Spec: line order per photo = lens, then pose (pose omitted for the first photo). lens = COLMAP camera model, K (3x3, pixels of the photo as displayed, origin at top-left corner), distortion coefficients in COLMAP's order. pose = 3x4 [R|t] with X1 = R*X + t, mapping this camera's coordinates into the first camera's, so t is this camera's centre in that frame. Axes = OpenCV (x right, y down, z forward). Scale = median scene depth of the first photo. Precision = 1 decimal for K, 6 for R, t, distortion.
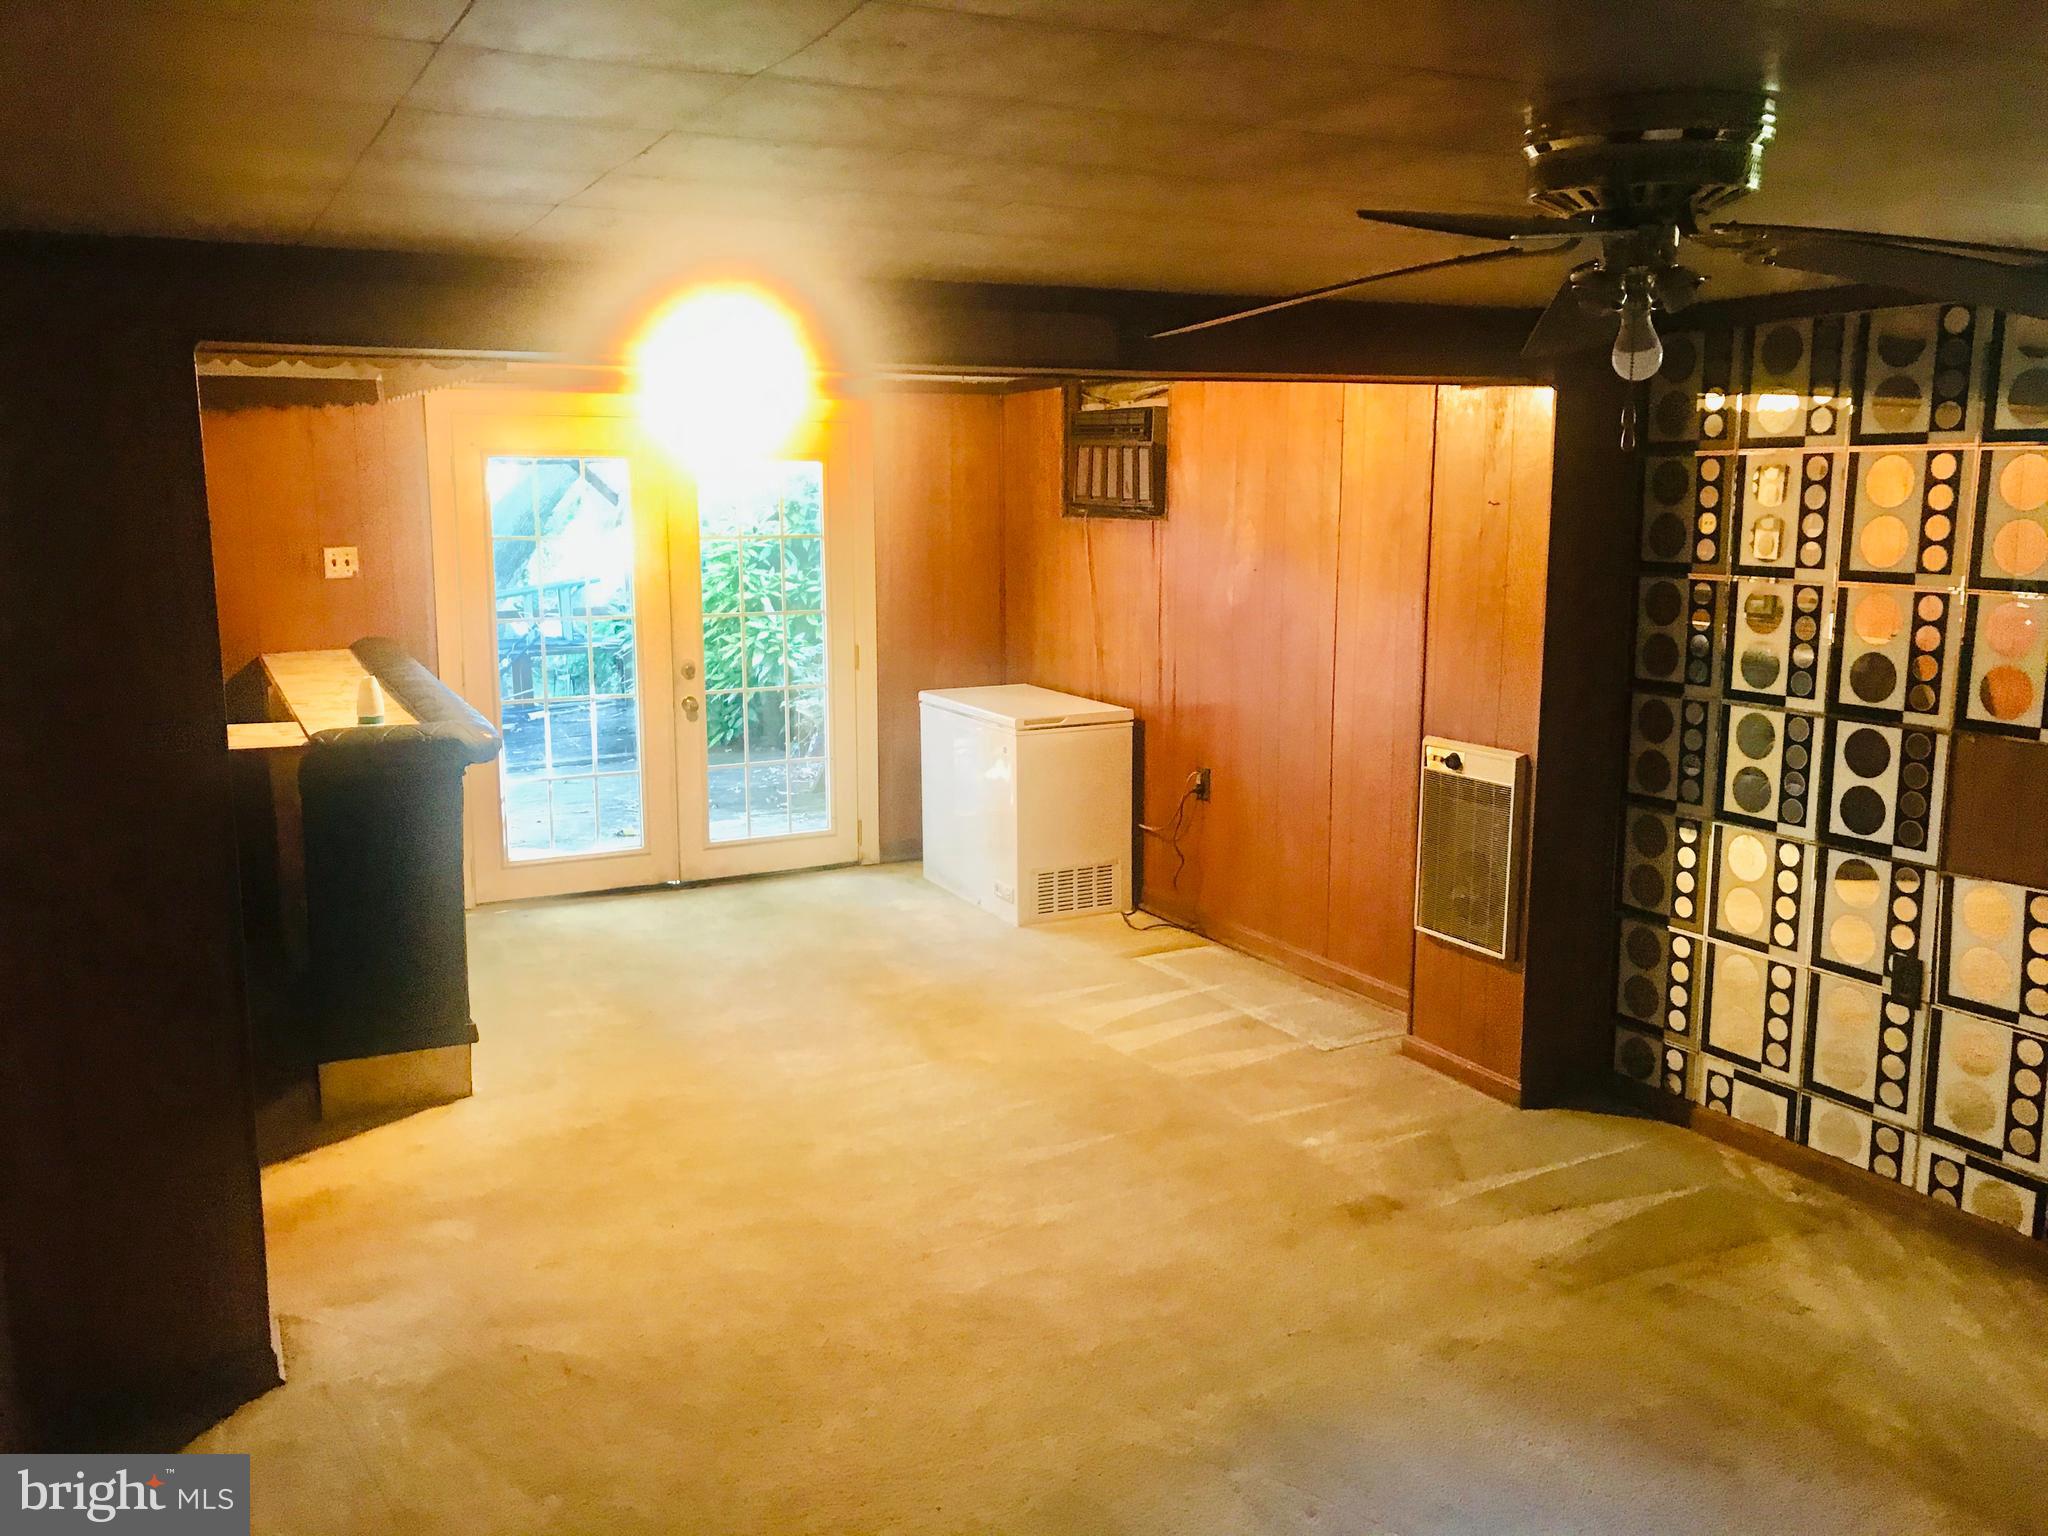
lens RADIAL K [[1675.9, 0, 1024.4], [0, 1675.9, 750.3], [0, 0, 1]] dist [0.045950, -0.049927]
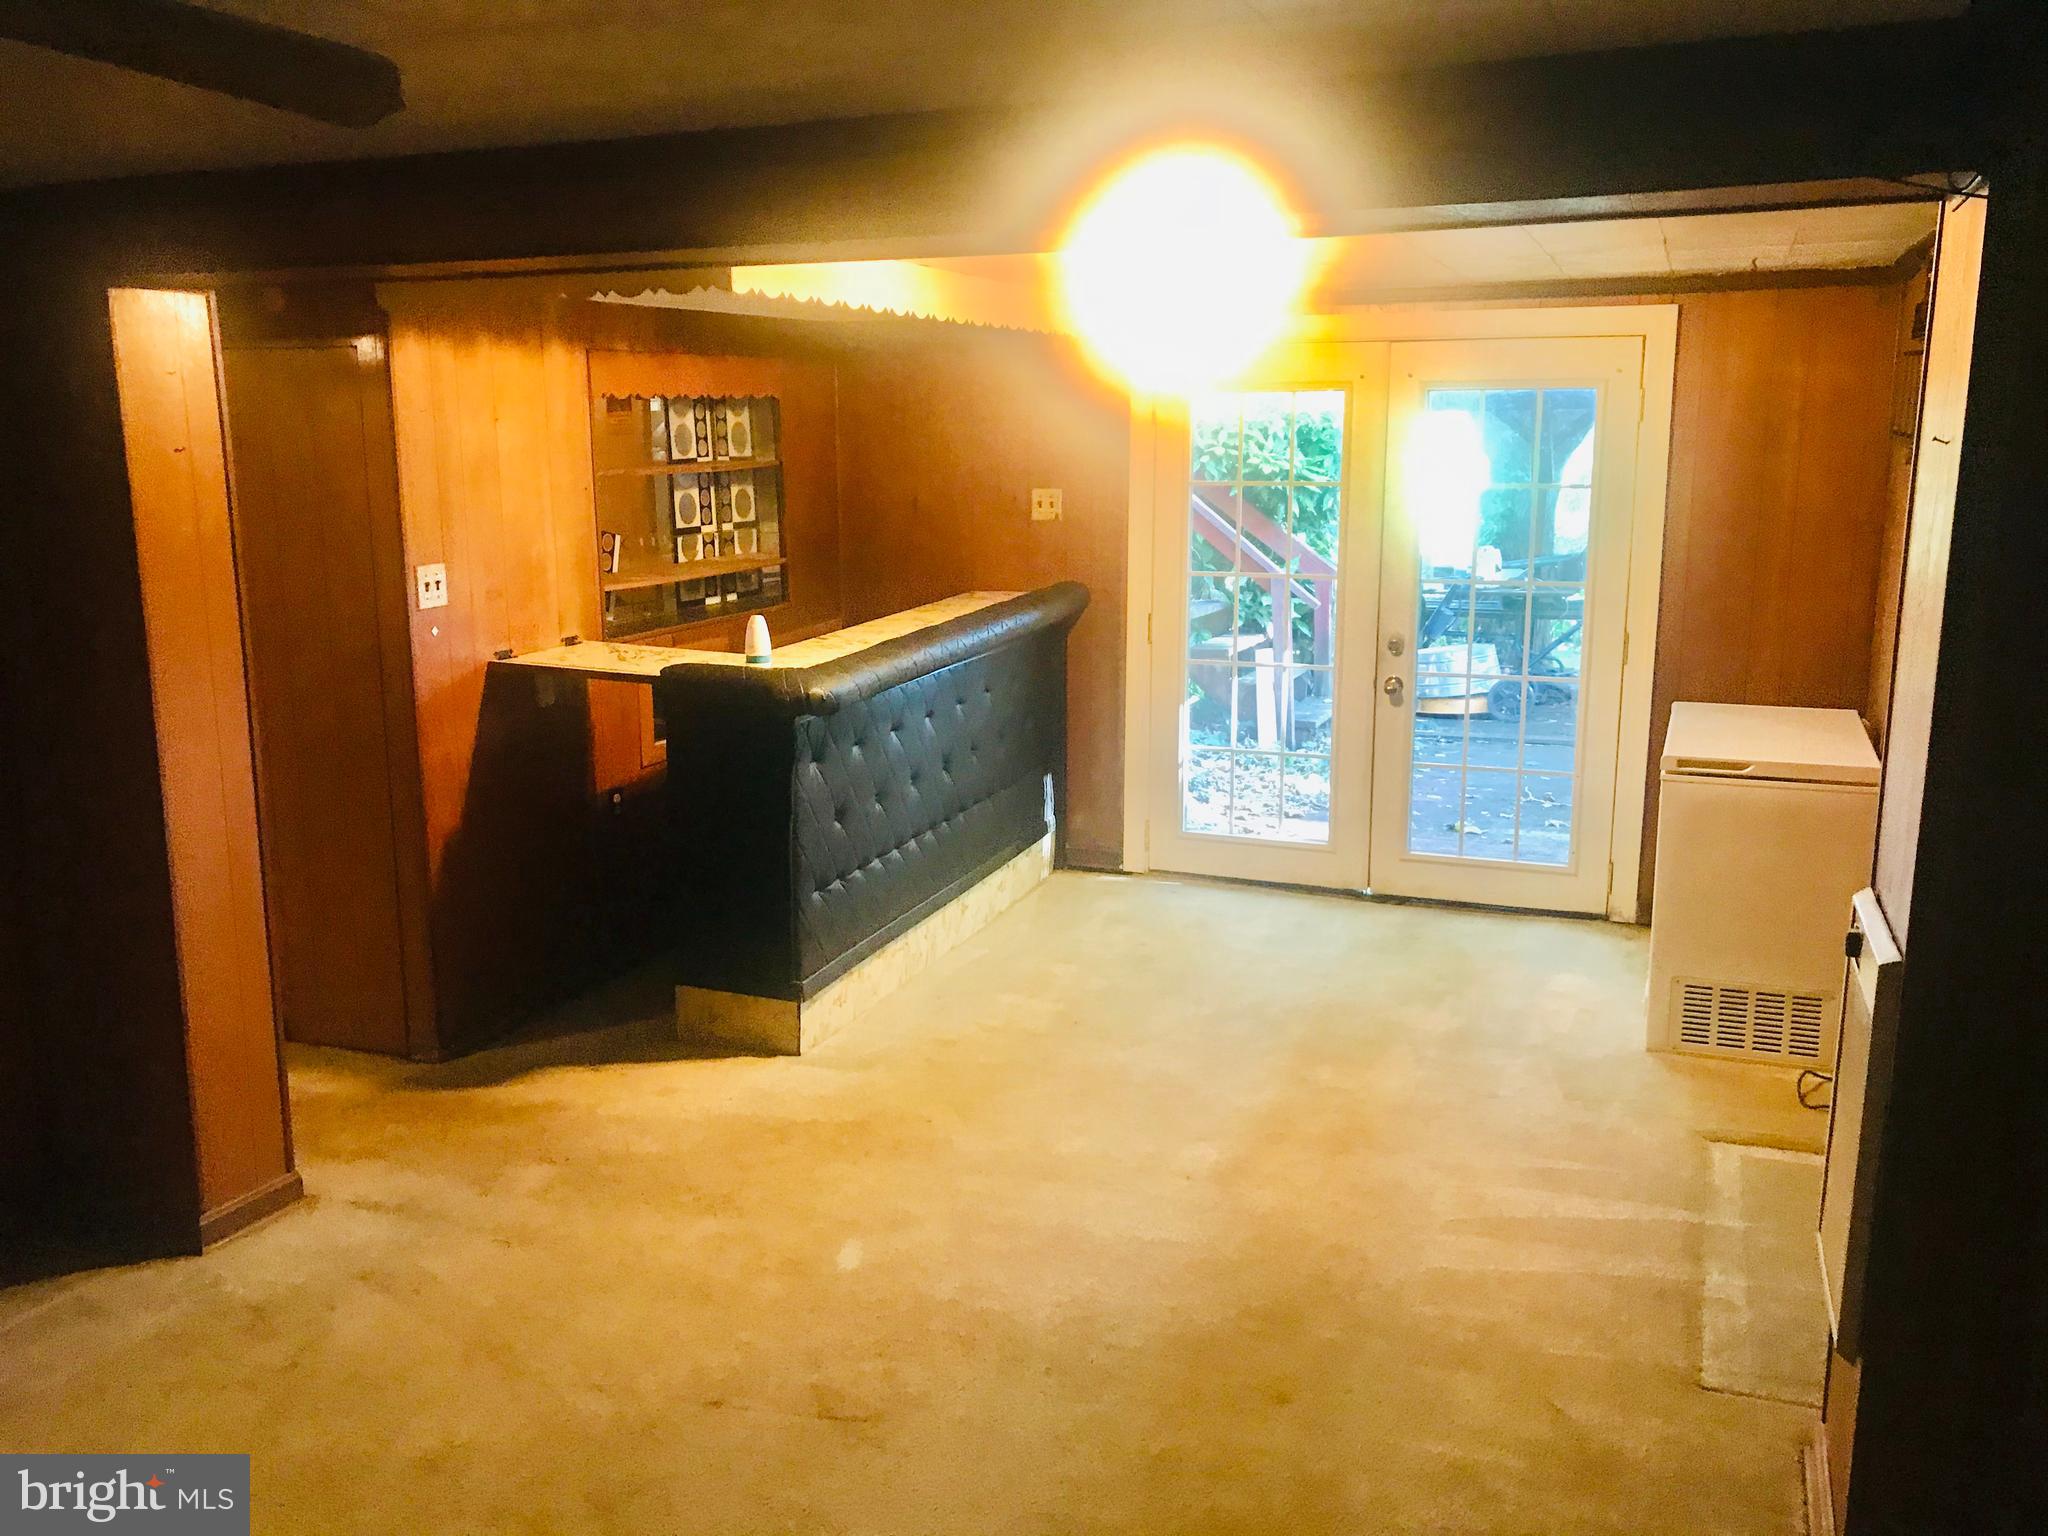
lens RADIAL K [[1675.9, 0, 1024.4], [0, 1675.9, 750.3], [0, 0, 1]] dist [0.045950, -0.049927]
pose [[0.658881, 0.138772, -0.739336, 0.378123], [-0.116868, 0.989787, 0.081630, -0.053096], [0.743114, 0.032620, 0.668370, 0.379039]]
